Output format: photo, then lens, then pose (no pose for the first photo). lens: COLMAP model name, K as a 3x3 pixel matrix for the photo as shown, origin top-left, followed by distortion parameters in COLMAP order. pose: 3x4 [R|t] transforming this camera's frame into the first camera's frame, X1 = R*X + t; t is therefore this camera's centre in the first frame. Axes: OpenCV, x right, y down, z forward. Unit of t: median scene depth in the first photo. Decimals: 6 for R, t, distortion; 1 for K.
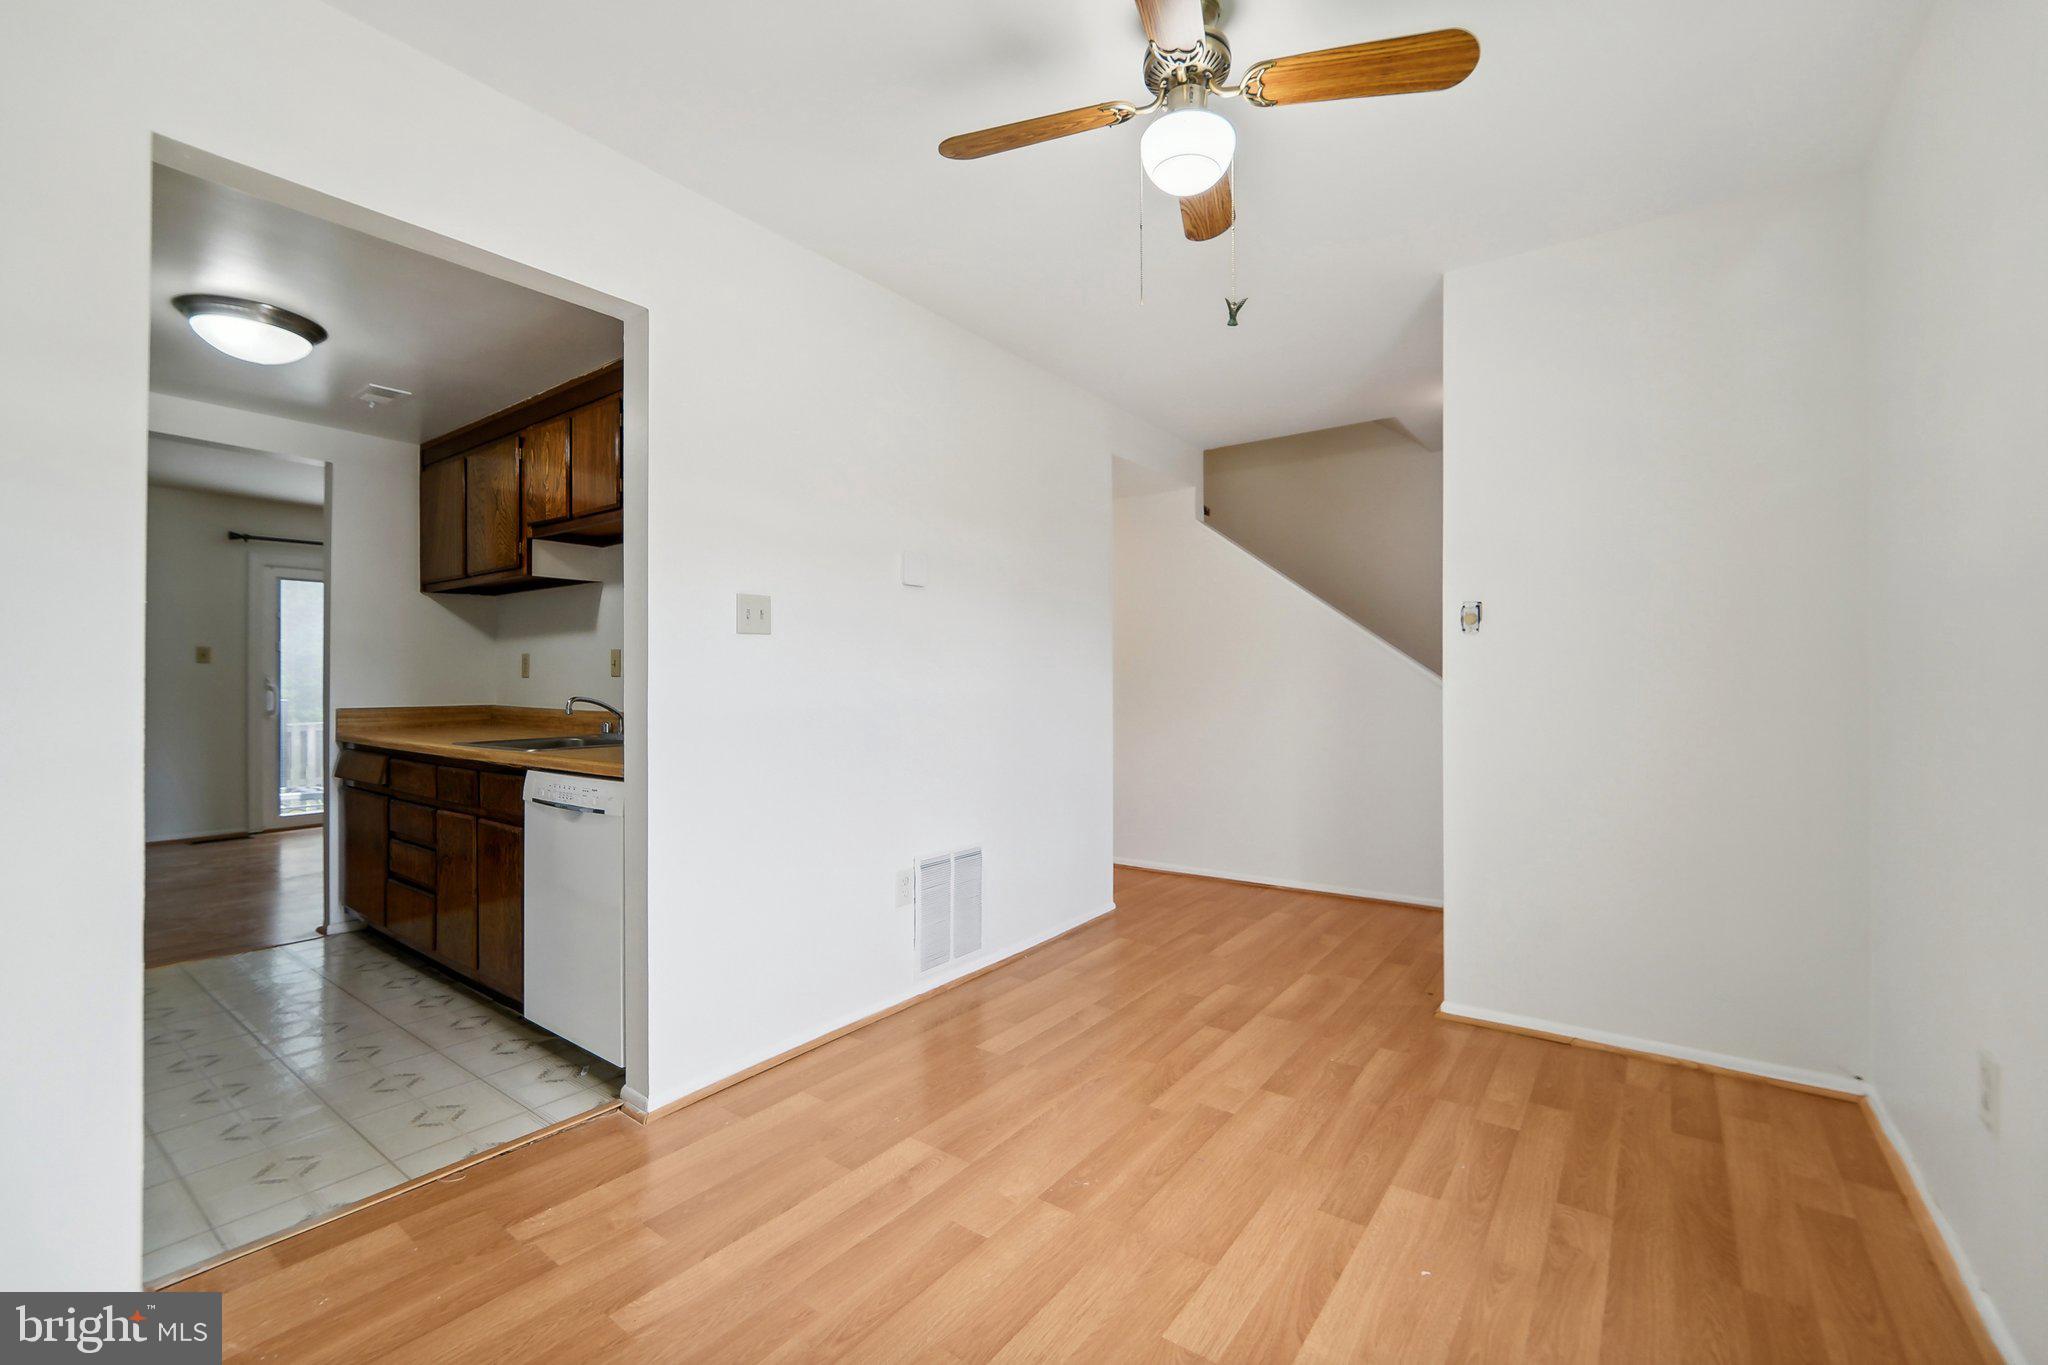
lens RADIAL K [[853.4, 0, 1019.6], [0, 853.4, 676.6], [0, 0, 1]] dist [-0.011077, 0.000326]
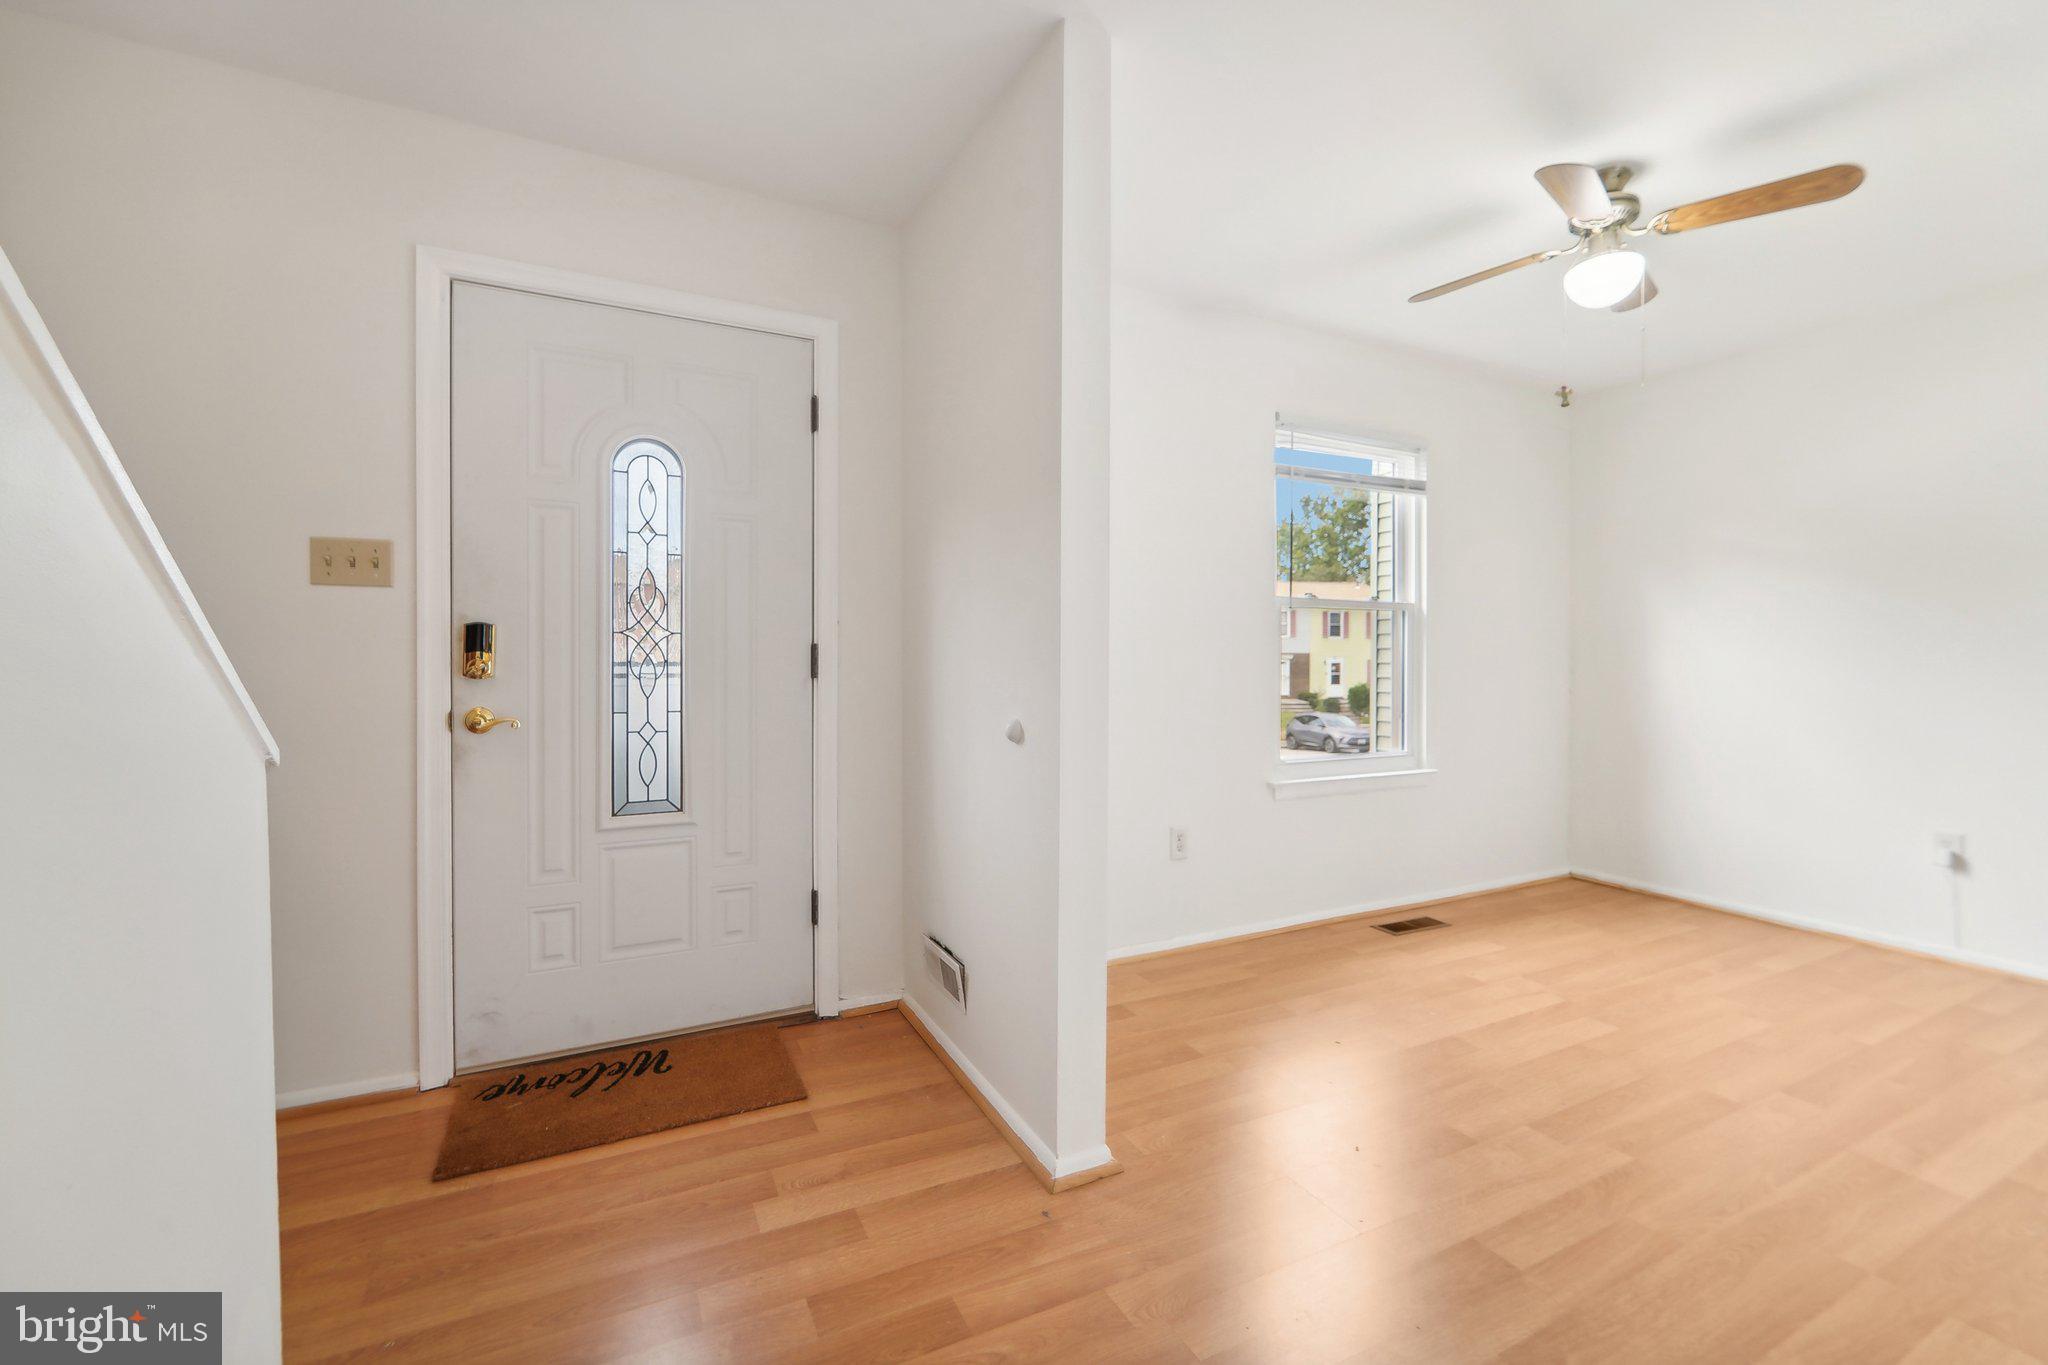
lens RADIAL K [[853.4, 0, 1030.1], [0, 853.4, 673.1], [0, 0, 1]] dist [-0.011077, 0.000326]
pose [[-0.900633, -0.009515, 0.434476, 0.324132], [-0.008875, 0.999954, 0.003503, 0.019716], [-0.434489, -0.000701, -0.900677, 1.961878]]
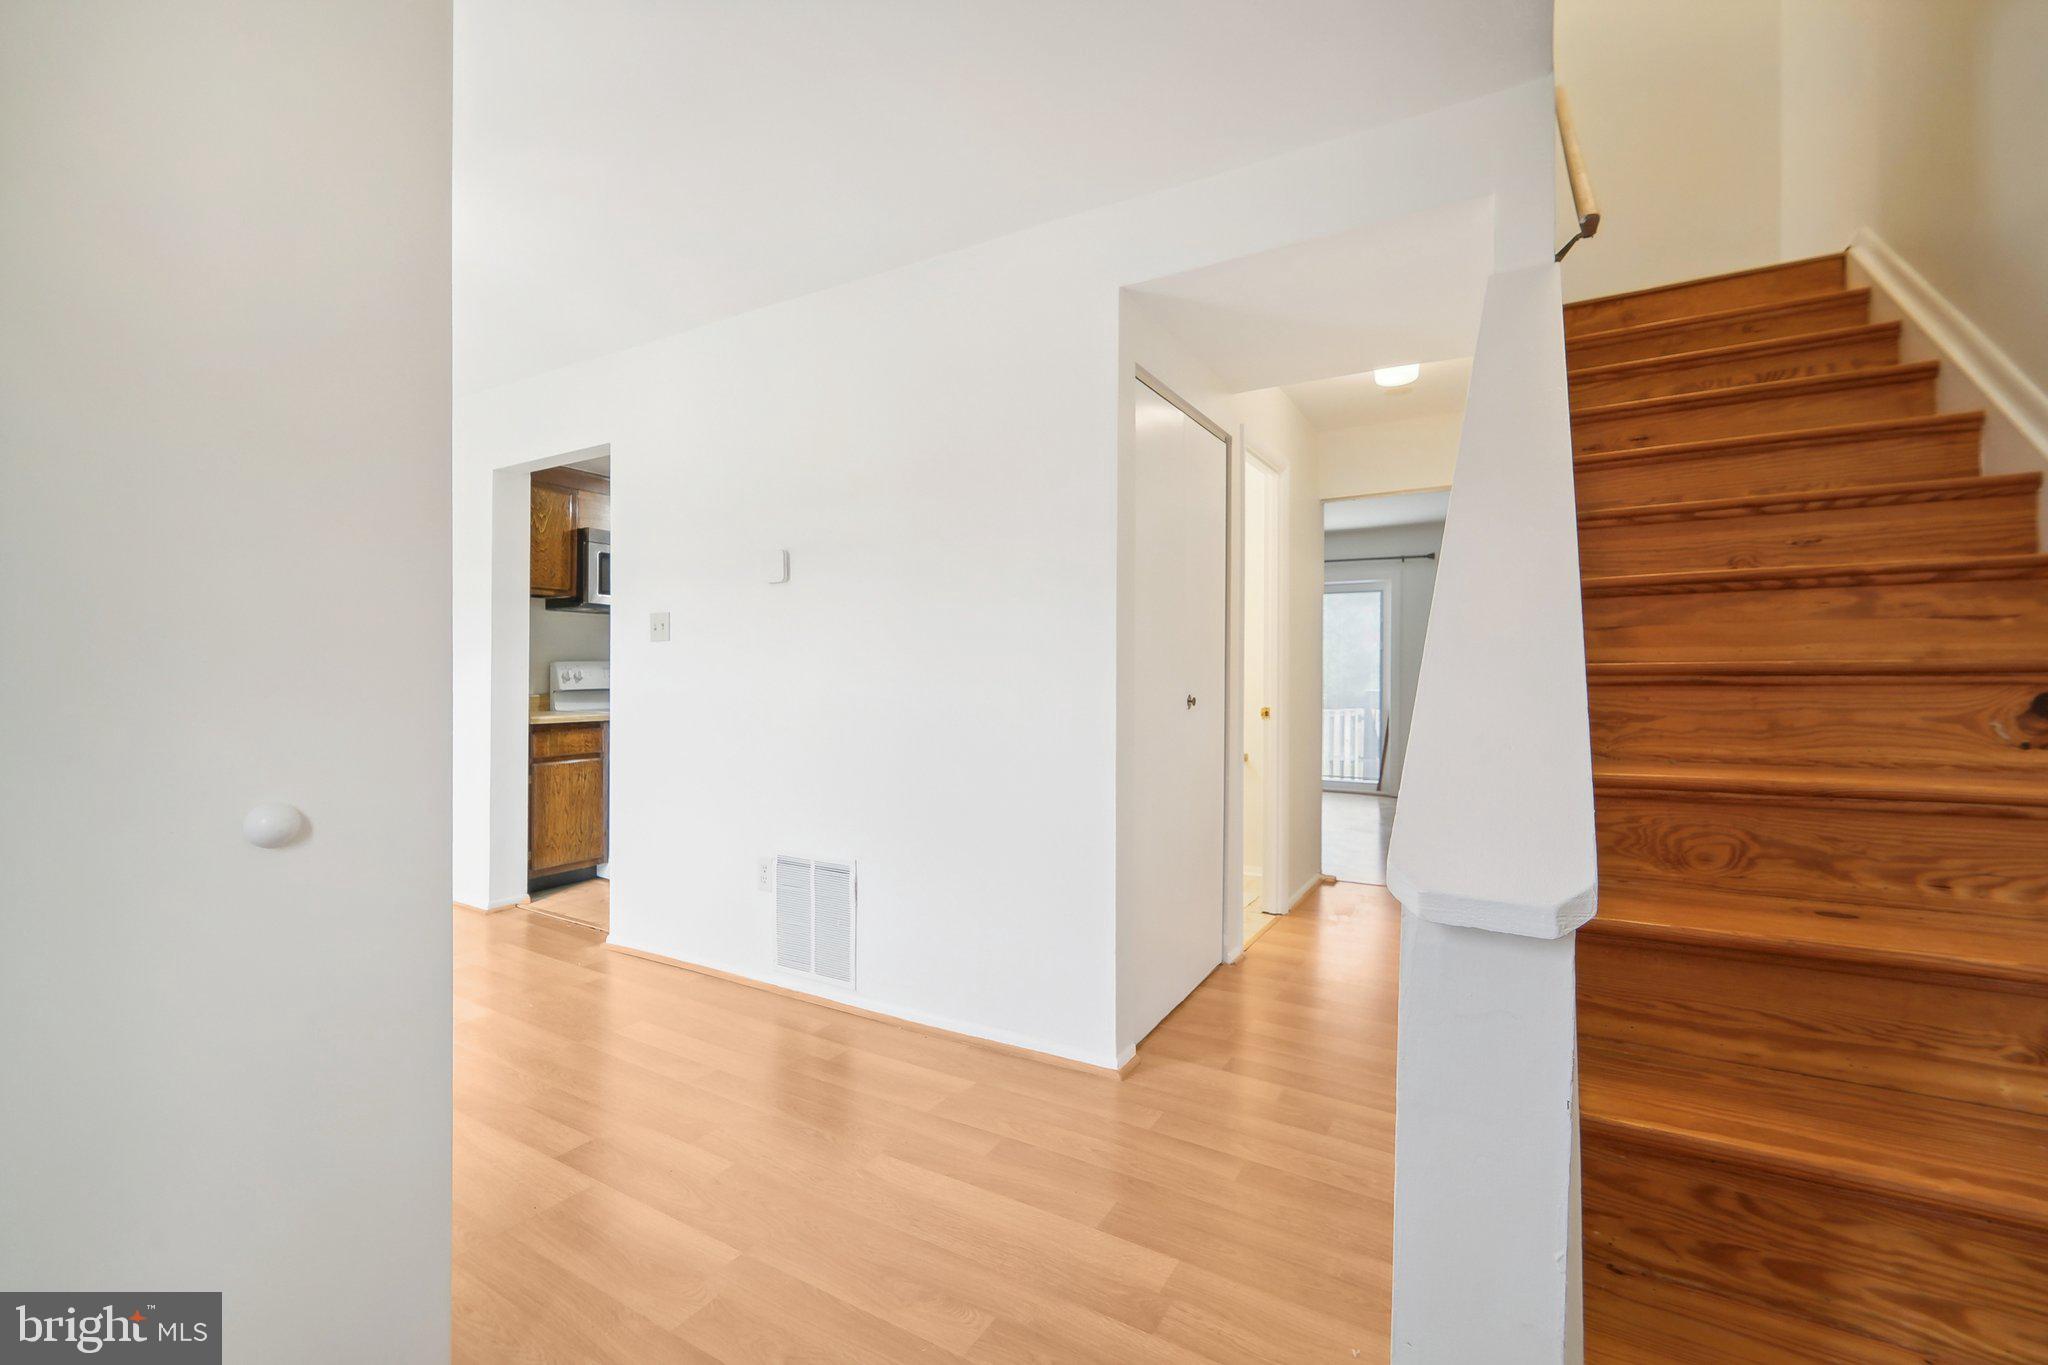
lens RADIAL K [[853.4, 0, 1035.2], [0, 853.4, 678.0], [0, 0, 1]] dist [-0.011077, 0.000326]
pose [[0.101127, -0.000250, -0.994873, 1.185290], [0.007561, 0.999971, 0.000517, 0.014180], [0.994845, -0.007574, 0.101126, 1.562485]]
